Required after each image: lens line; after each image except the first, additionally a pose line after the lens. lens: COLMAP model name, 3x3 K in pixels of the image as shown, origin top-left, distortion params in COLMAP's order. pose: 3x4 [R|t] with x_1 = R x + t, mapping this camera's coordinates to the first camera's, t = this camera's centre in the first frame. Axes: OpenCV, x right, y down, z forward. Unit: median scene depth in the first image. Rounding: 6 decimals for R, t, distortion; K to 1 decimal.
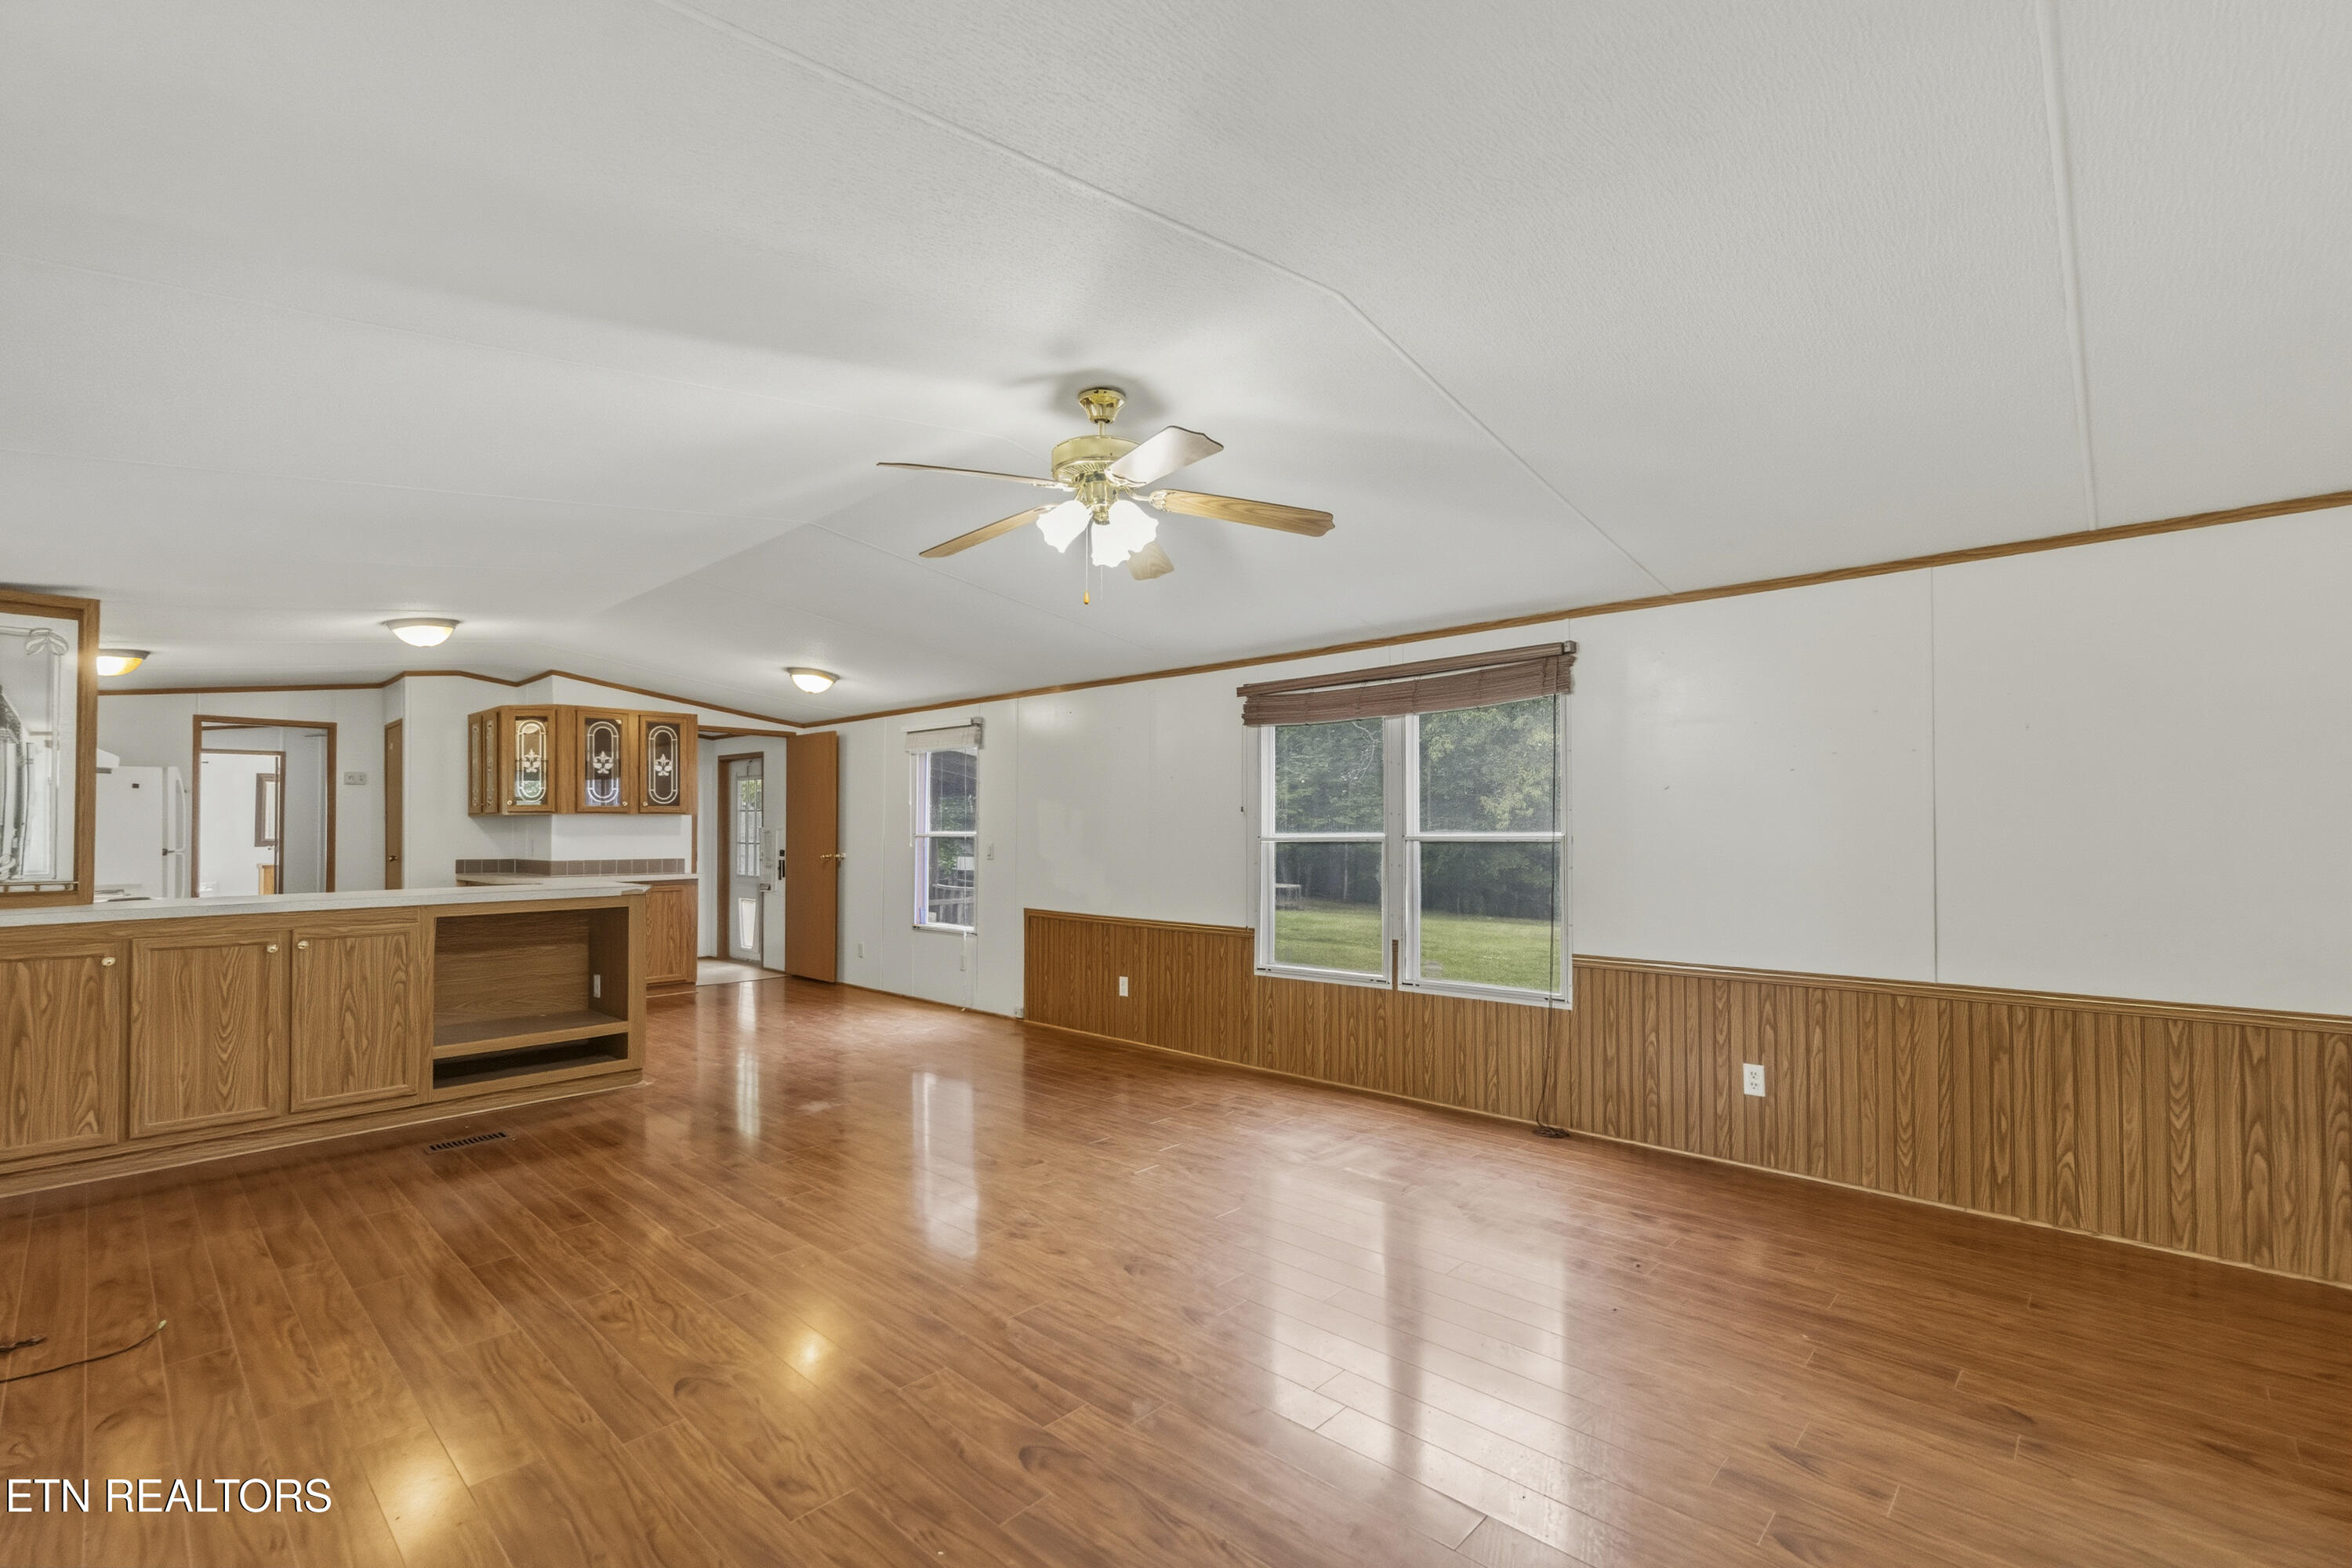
lens RADIAL K [[1029.3, 0, 1173.4], [0, 1029.3, 821.1], [0, 0, 1]] dist [-0.001043, 0.000046]
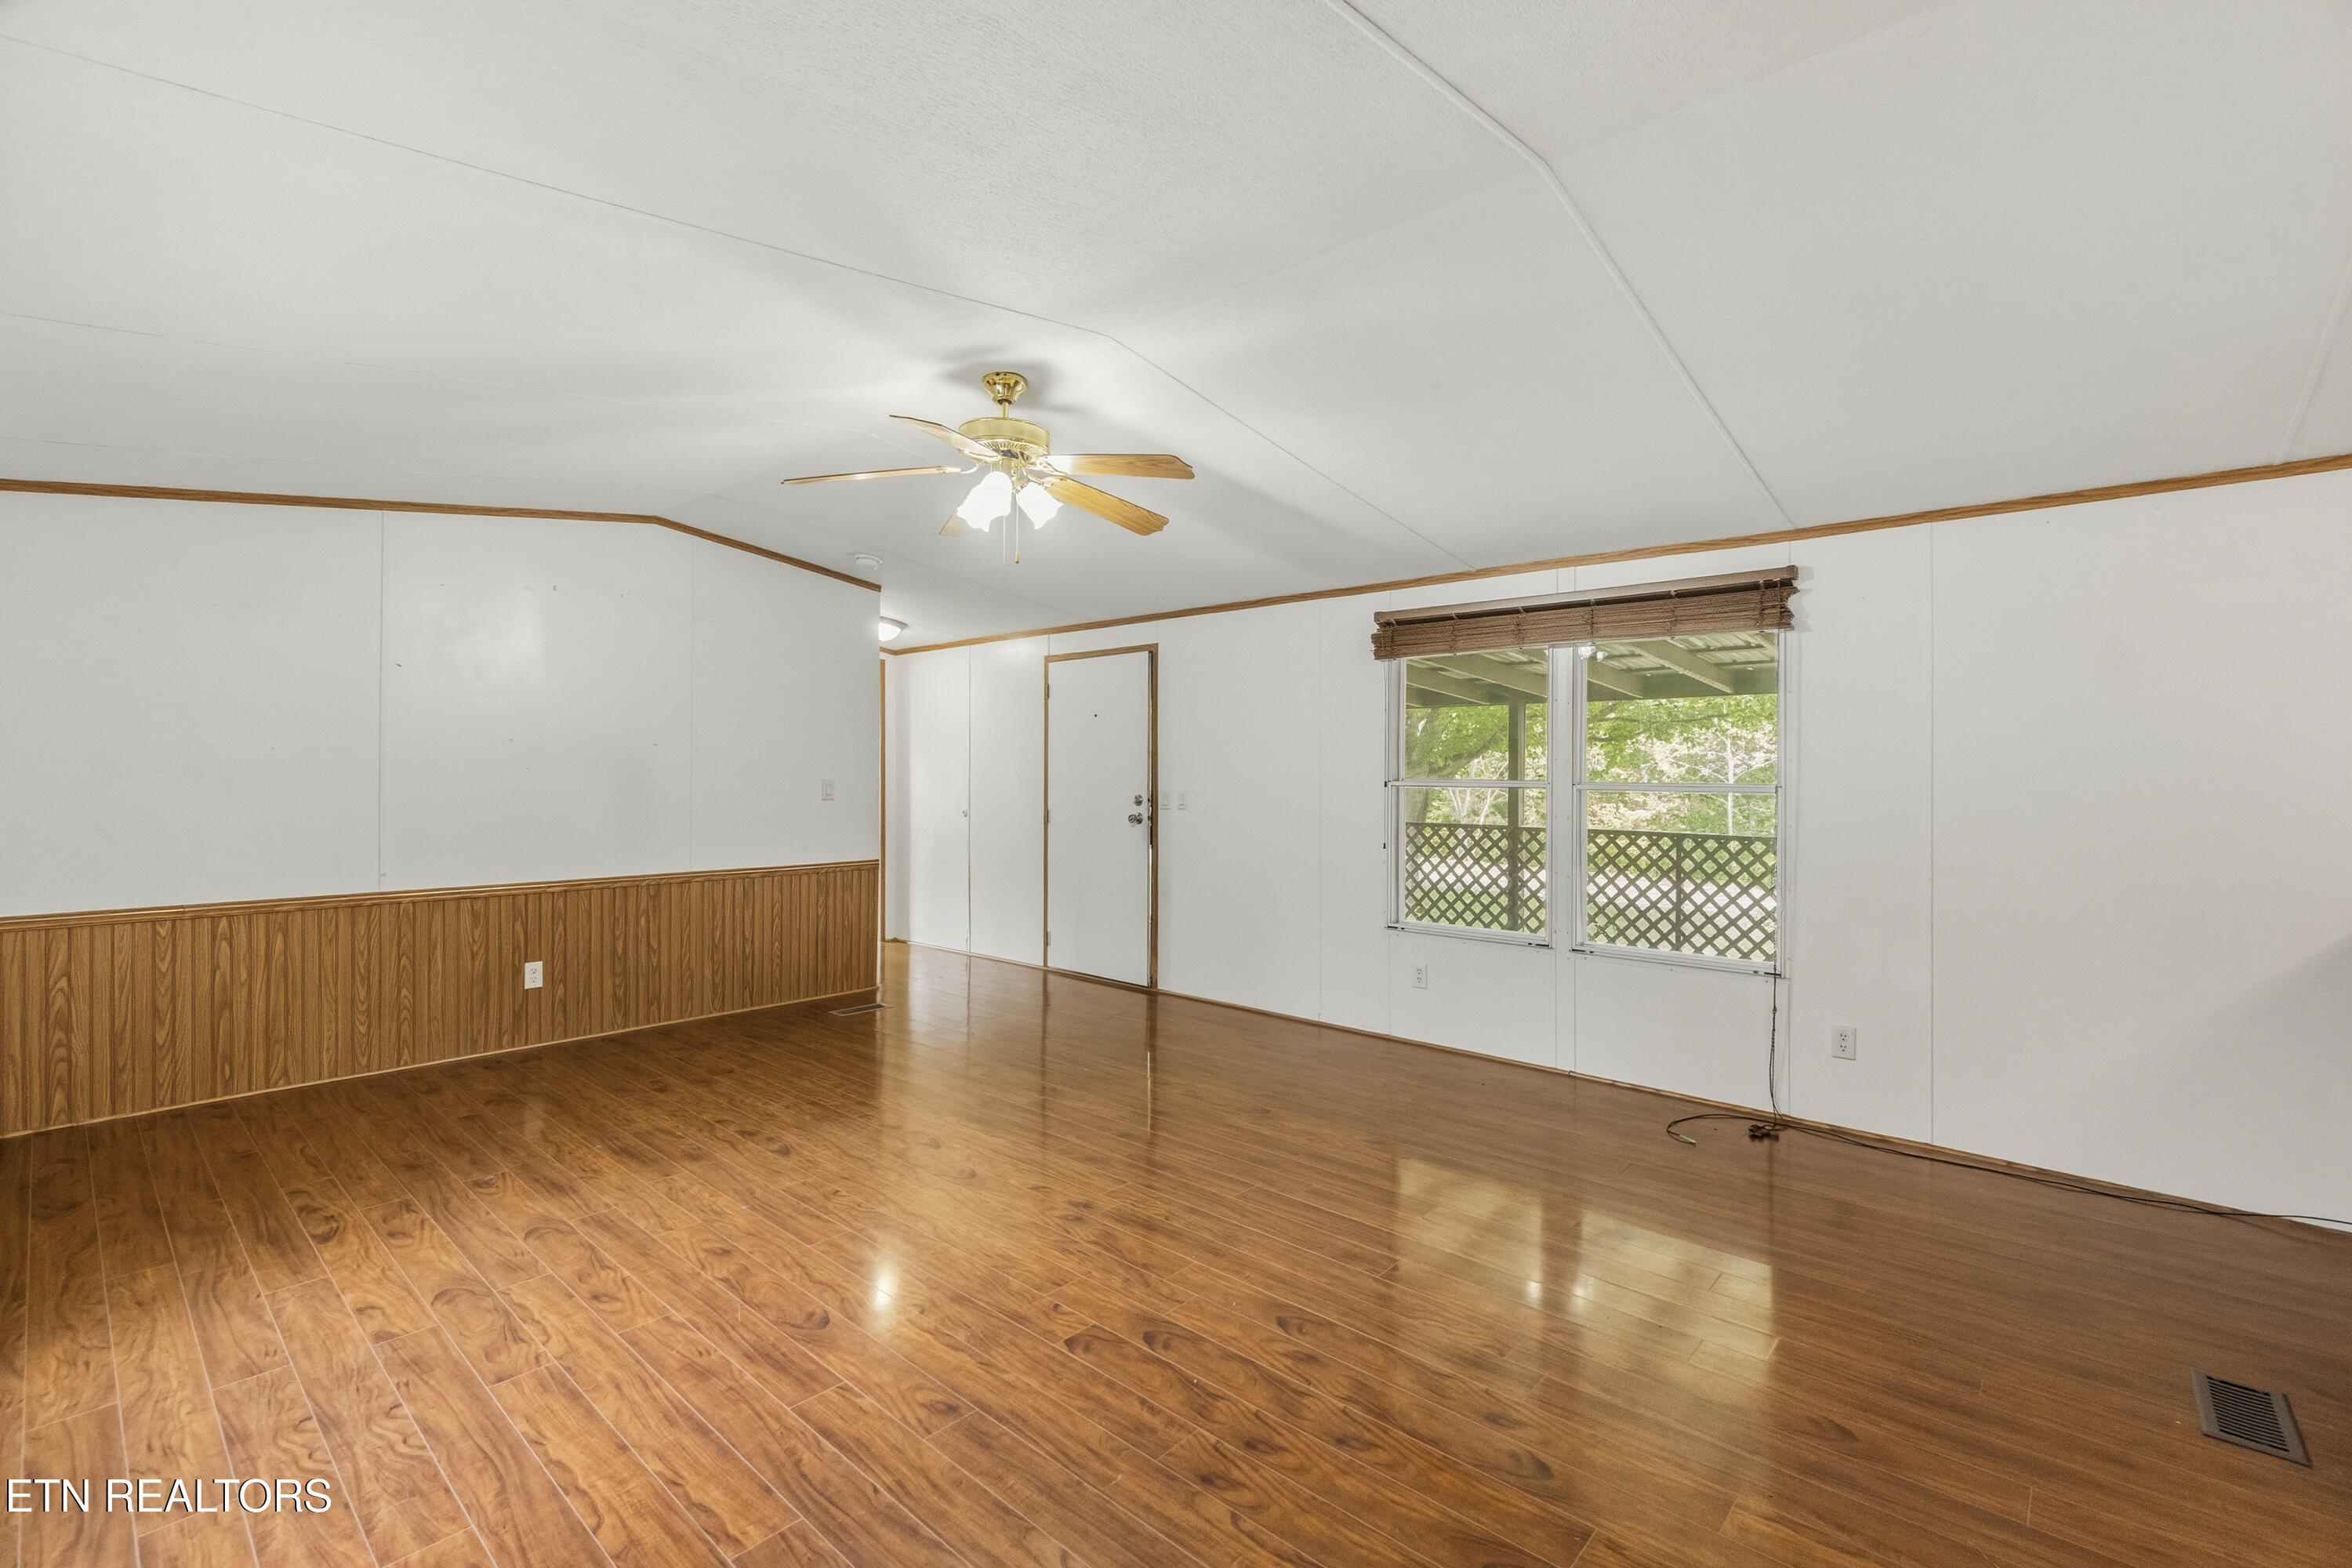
lens RADIAL K [[1026.2, 0, 1178.7], [0, 1026.2, 780.7], [0, 0, 1]] dist [-0.002798, -0.000249]
pose [[-0.999630, -0.006472, -0.026430, -0.122976], [-0.006338, 0.999967, -0.005155, 0.011622], [0.026462, -0.004986, -0.999637, 1.121041]]
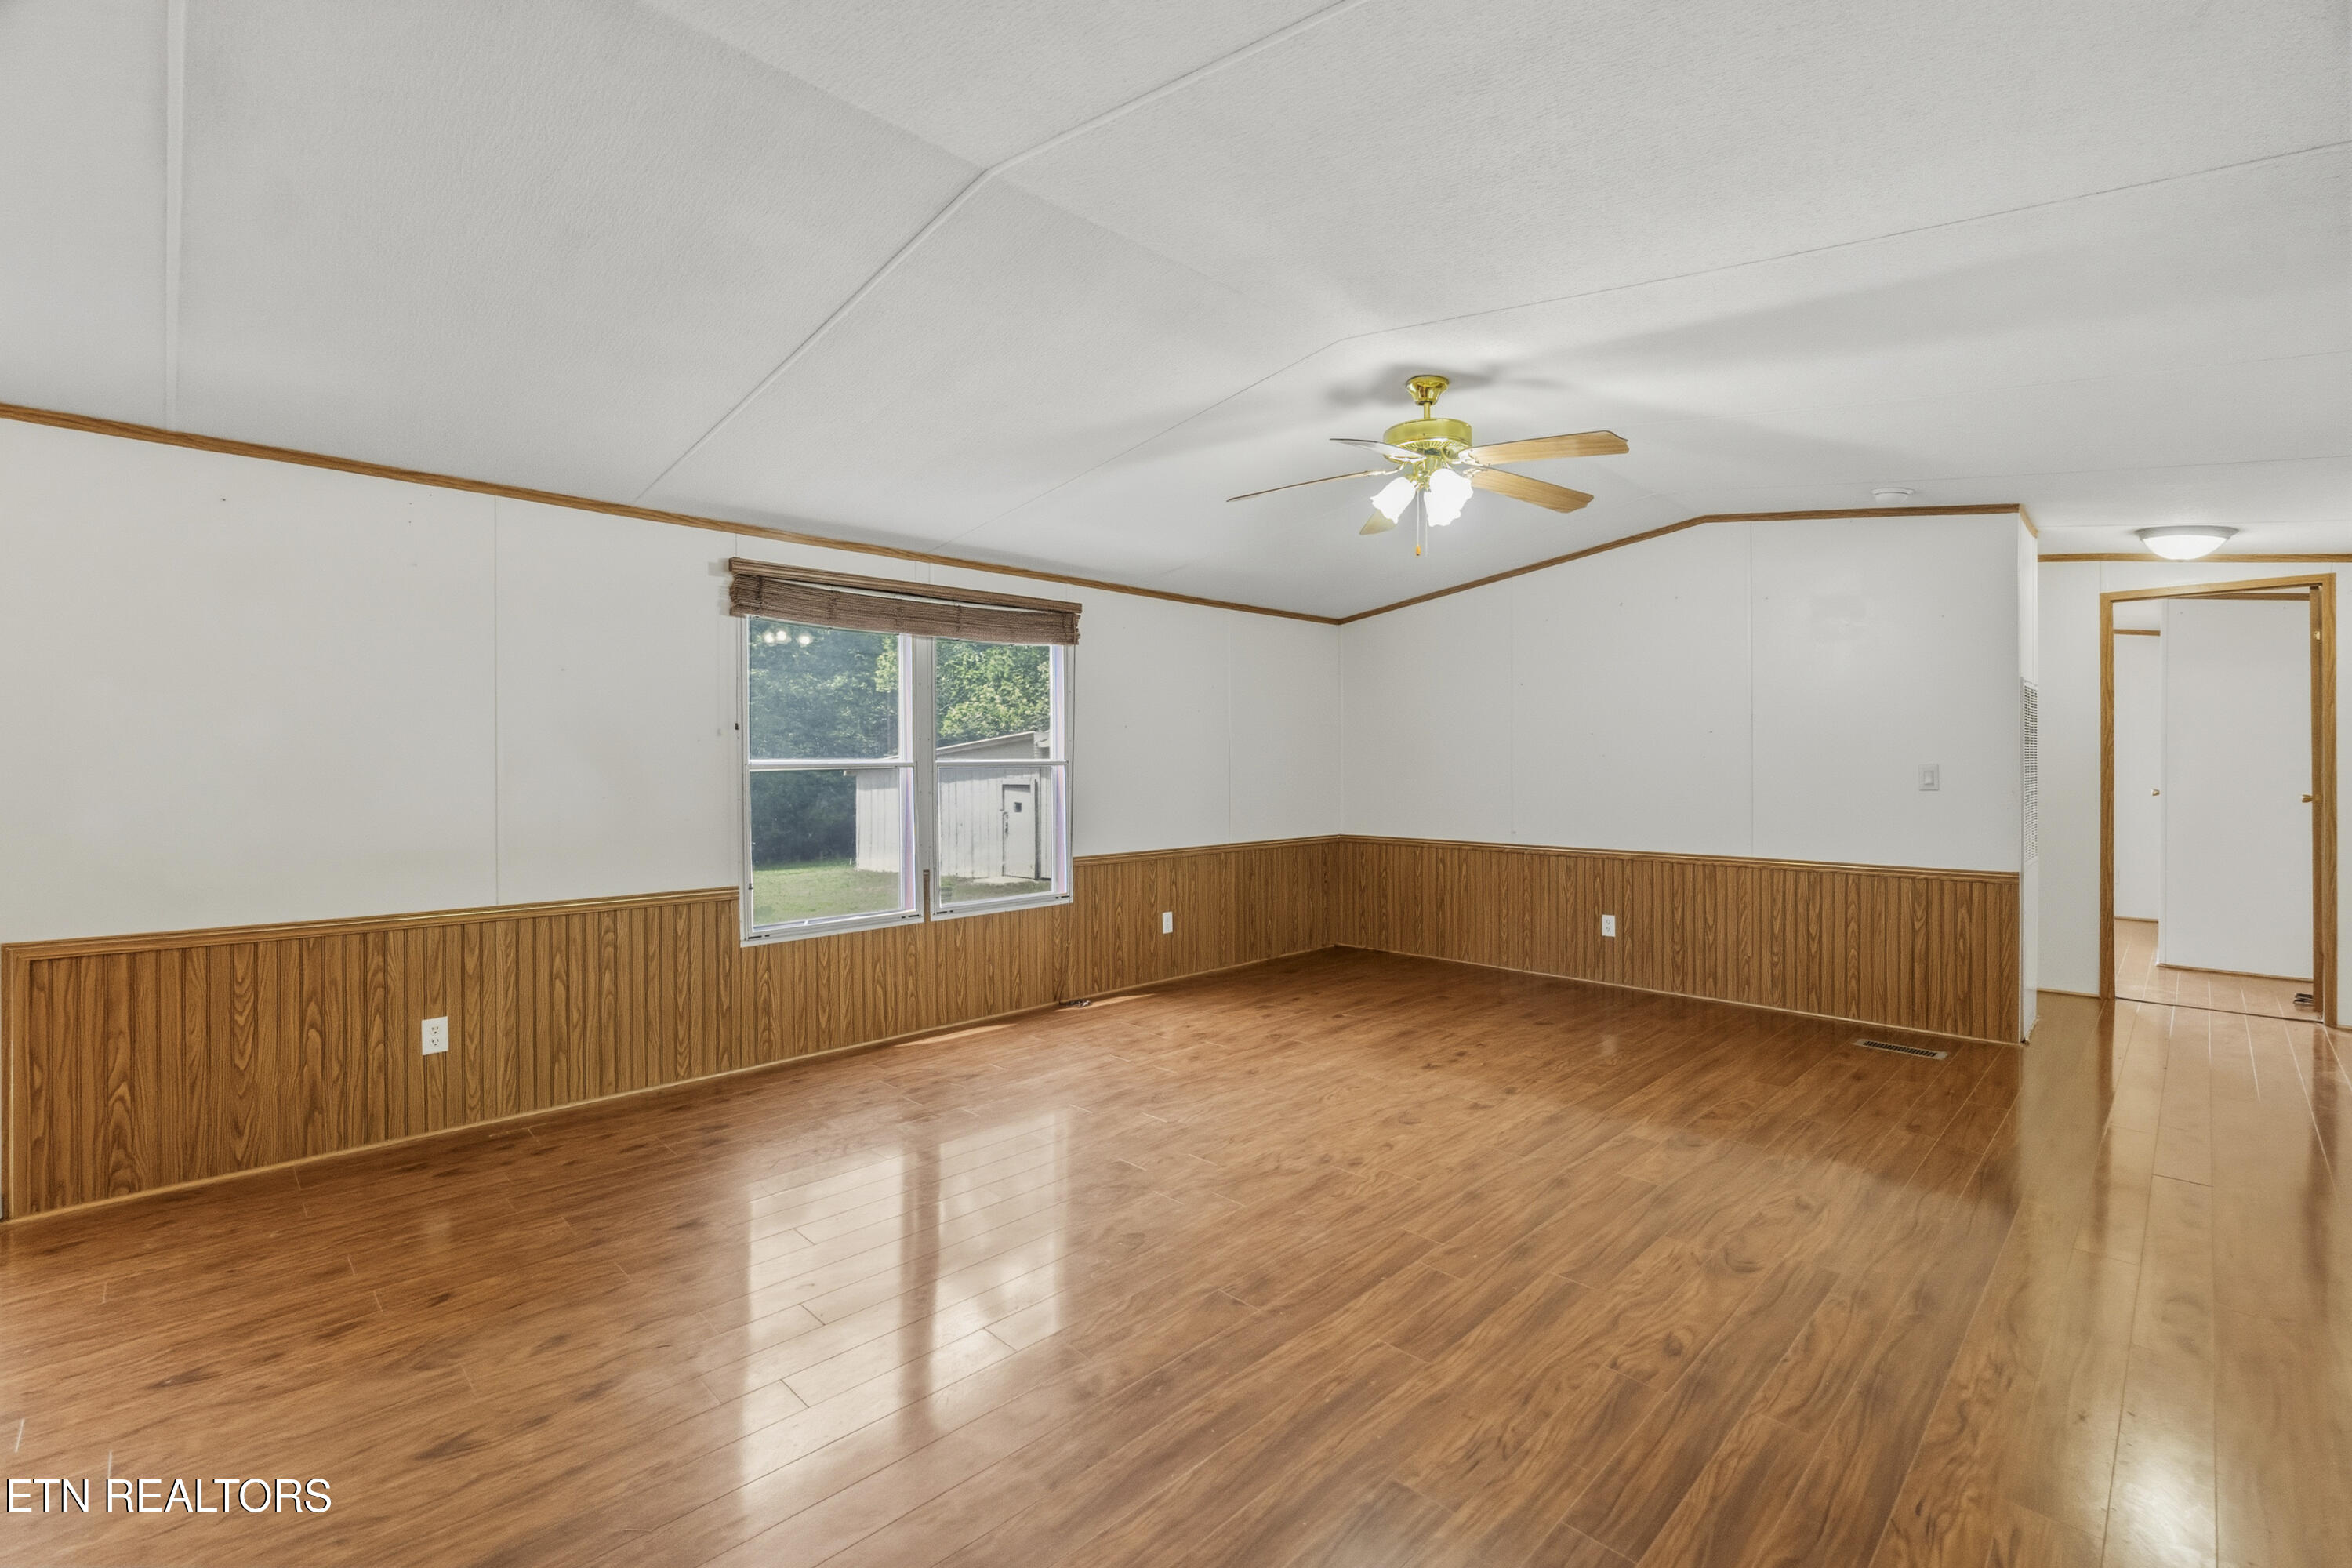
lens RADIAL K [[1027.6, 0, 1175.6], [0, 1027.6, 761.0], [0, 0, 1]] dist [-0.007316, 0.000522]
pose [[0.032781, 0.003019, 0.999458, -0.660935], [-0.010029, 0.999946, -0.002691, 0.012568], [-0.999412, -0.009936, 0.032809, 0.661981]]
